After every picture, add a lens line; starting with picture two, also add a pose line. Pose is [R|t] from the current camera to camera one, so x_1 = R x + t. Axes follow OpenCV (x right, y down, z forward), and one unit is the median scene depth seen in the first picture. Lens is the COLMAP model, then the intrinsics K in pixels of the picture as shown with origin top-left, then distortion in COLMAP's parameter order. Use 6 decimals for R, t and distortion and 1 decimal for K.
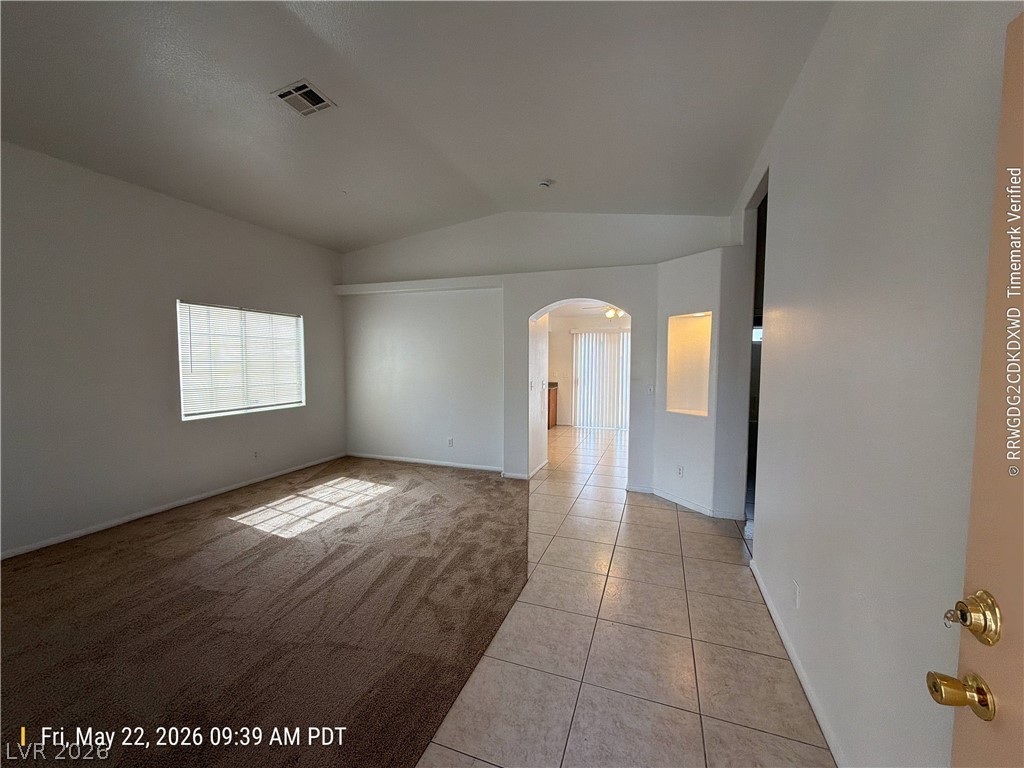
lens RADIAL K [[411.4, 0, 511.7], [0, 411.4, 383.7], [0, 0, 1]] dist [0.004241, 0.000550]
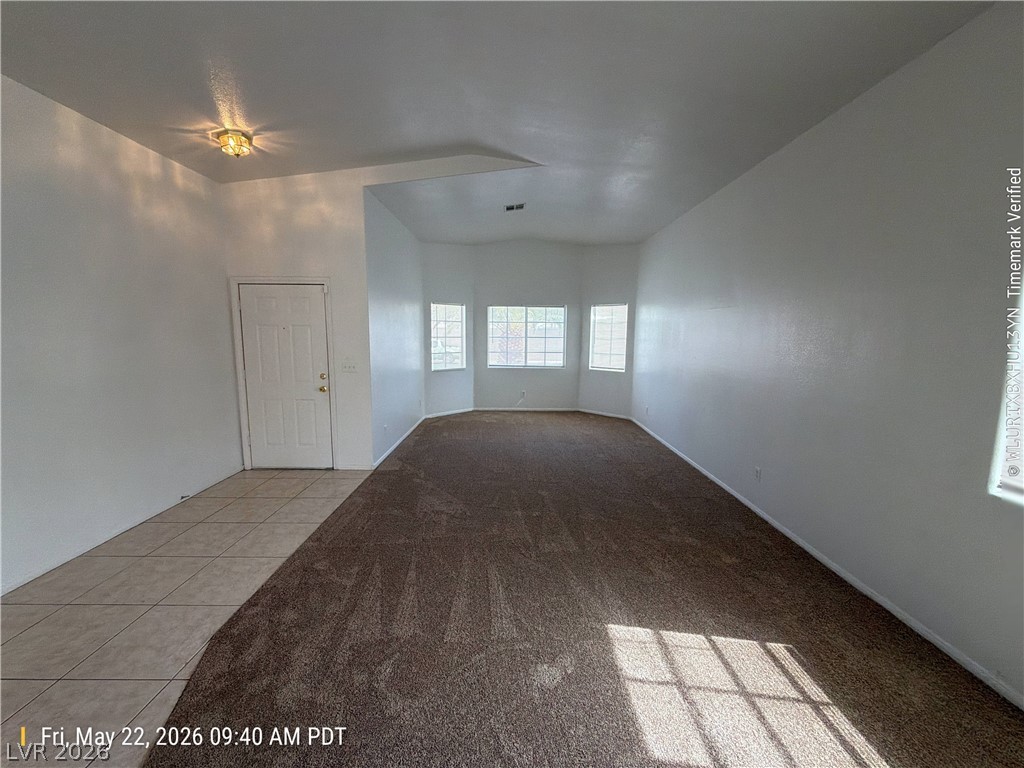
lens RADIAL K [[411.4, 0, 512.1], [0, 411.4, 383.2], [0, 0, 1]] dist [0.004241, 0.000550]
pose [[-0.939173, 0.031400, -0.342006, -0.156898], [-0.033898, 0.982475, 0.183288, -0.092329], [0.341768, 0.183732, -0.921649, 1.213270]]
